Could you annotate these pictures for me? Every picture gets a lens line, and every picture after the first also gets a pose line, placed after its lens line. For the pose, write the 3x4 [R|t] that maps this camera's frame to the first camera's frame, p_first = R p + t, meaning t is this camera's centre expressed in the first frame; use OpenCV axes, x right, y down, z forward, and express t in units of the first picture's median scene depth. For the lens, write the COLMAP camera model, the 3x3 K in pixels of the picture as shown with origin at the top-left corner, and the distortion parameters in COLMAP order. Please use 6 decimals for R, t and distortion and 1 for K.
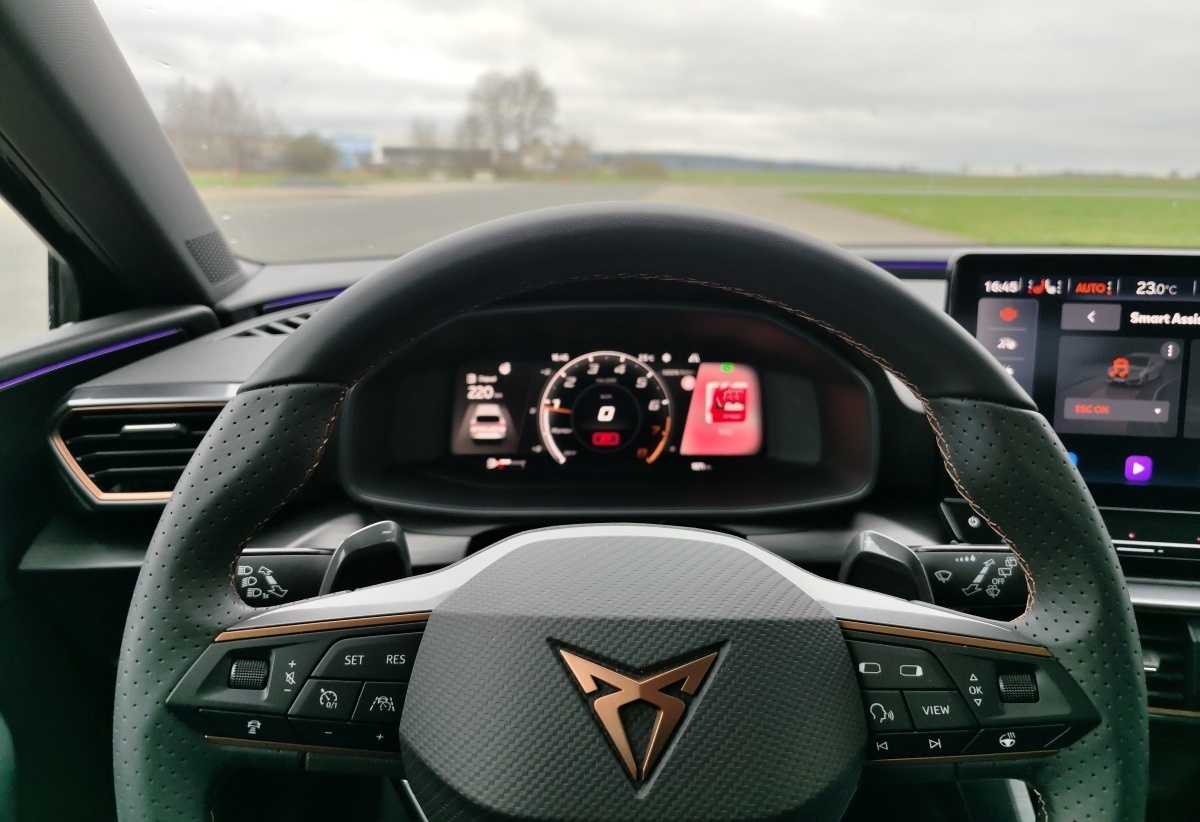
lens RADIAL K [[811.5, 0, 604.9], [0, 811.5, 402.8], [0, 0, 1]] dist [-0.003807, 0.000205]
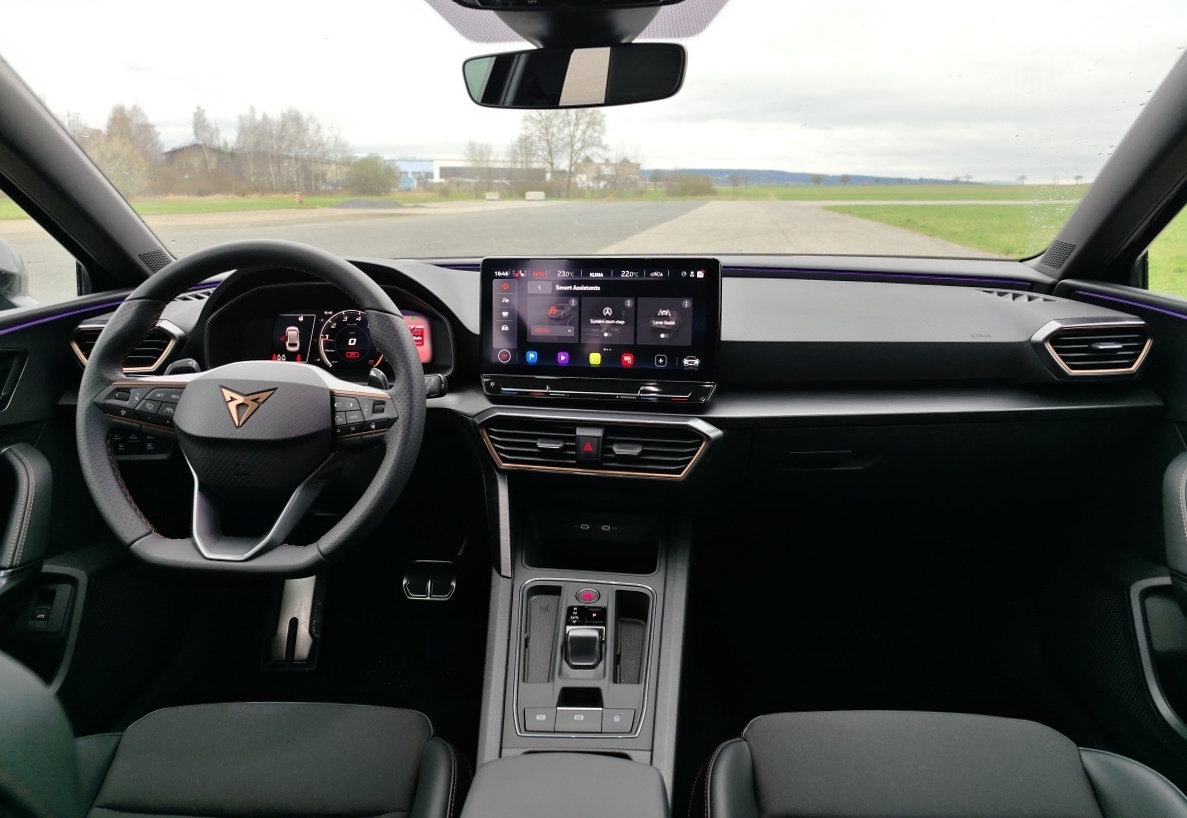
lens RADIAL K [[802.8, 0, 607.8], [0, 802.8, 386.0], [0, 0, 1]] dist [-0.003807, 0.000205]
pose [[0.998052, 0.003245, -0.062297, 0.919549], [-0.005507, 0.999330, -0.036170, 0.233059], [0.062138, 0.036442, 0.997402, -1.108615]]
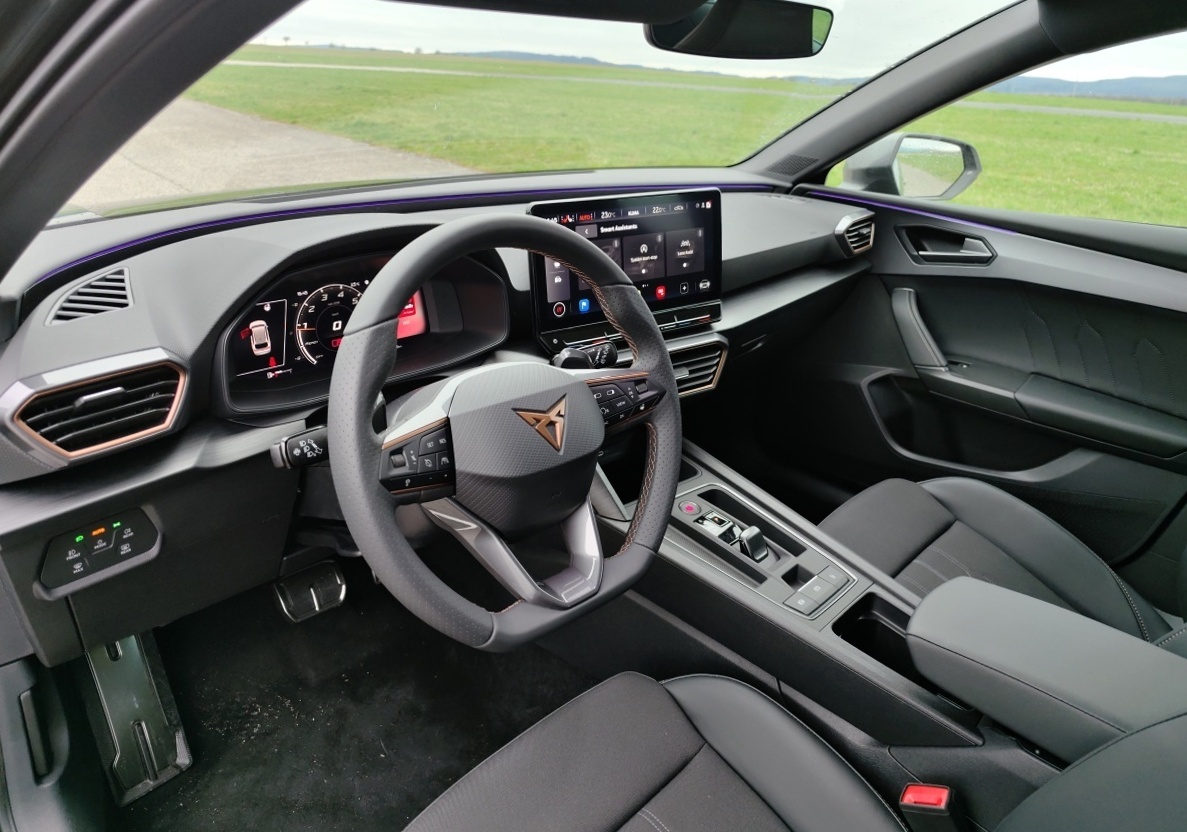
lens RADIAL K [[800.8, 0, 598.0], [0, 800.8, 410.7], [0, 0, 1]] dist [0.004214, -0.004372]
pose [[0.709097, -0.257179, 0.656536, -0.838026], [0.153121, 0.965056, 0.212653, -0.095101], [-0.688284, -0.050262, 0.723698, -0.519981]]
